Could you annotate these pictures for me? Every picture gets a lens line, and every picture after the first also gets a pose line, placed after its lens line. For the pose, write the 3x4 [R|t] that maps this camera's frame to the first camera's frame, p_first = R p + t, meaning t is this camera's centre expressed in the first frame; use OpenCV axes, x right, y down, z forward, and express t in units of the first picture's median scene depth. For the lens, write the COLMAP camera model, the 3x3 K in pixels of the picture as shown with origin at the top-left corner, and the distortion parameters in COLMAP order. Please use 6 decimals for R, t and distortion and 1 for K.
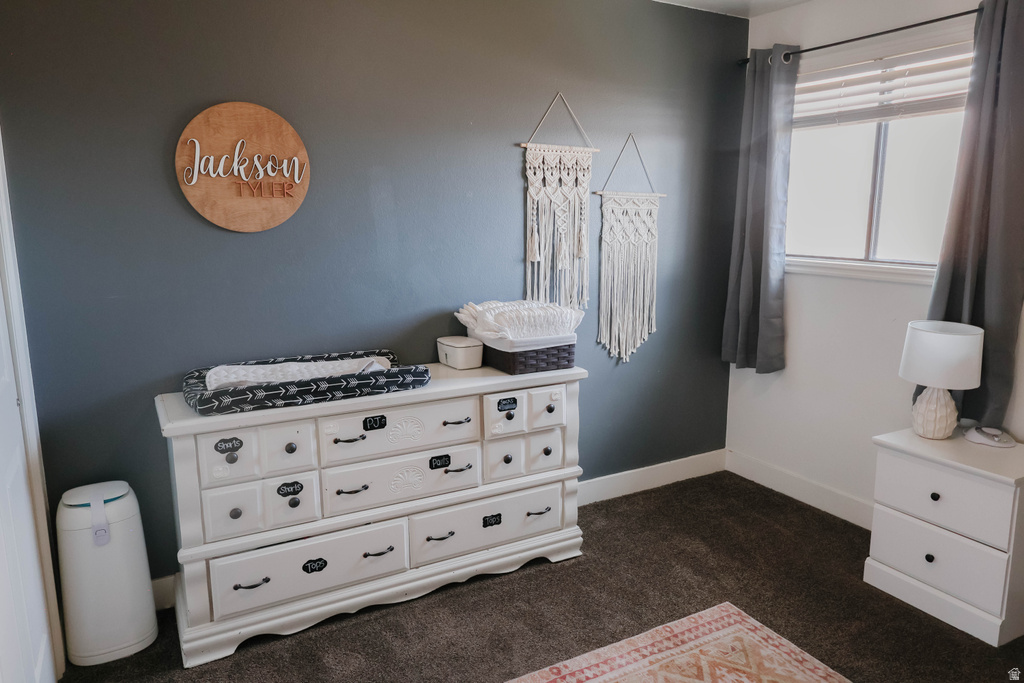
lens RADIAL K [[708.4, 0, 508.5], [0, 708.4, 336.6], [0, 0, 1]] dist [0.004642, -0.004539]
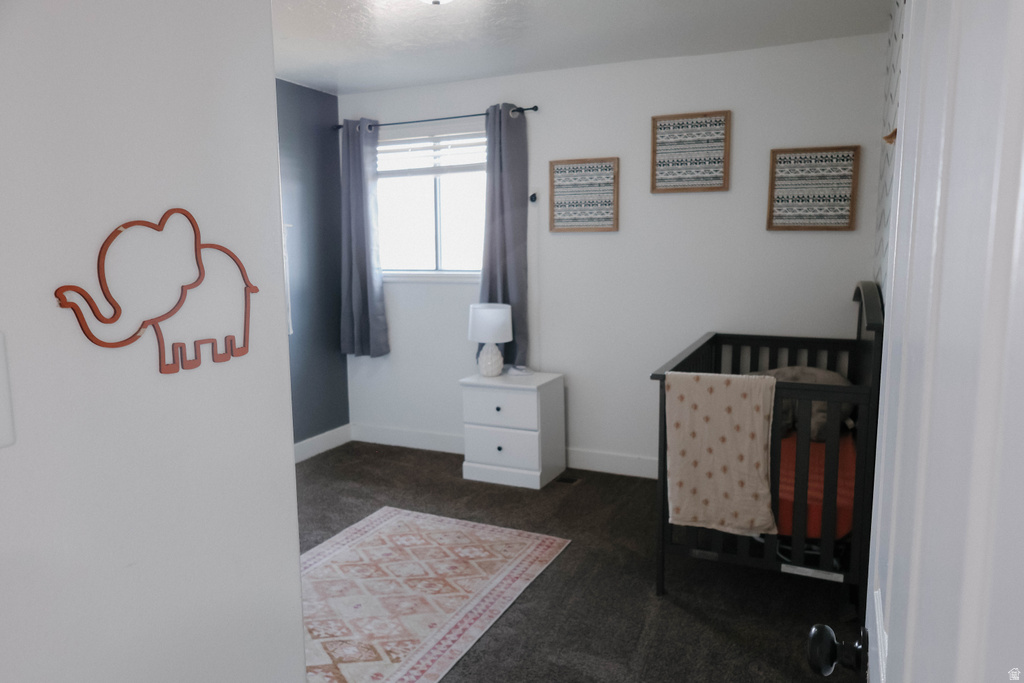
lens RADIAL K [[708.4, 0, 508.5], [0, 708.4, 336.6], [0, 0, 1]] dist [0.004642, -0.004539]
pose [[0.811204, -0.080666, 0.579173, -0.245398], [0.113980, 0.993255, -0.021306, 0.081155], [-0.573547, 0.083297, 0.814926, -0.279223]]
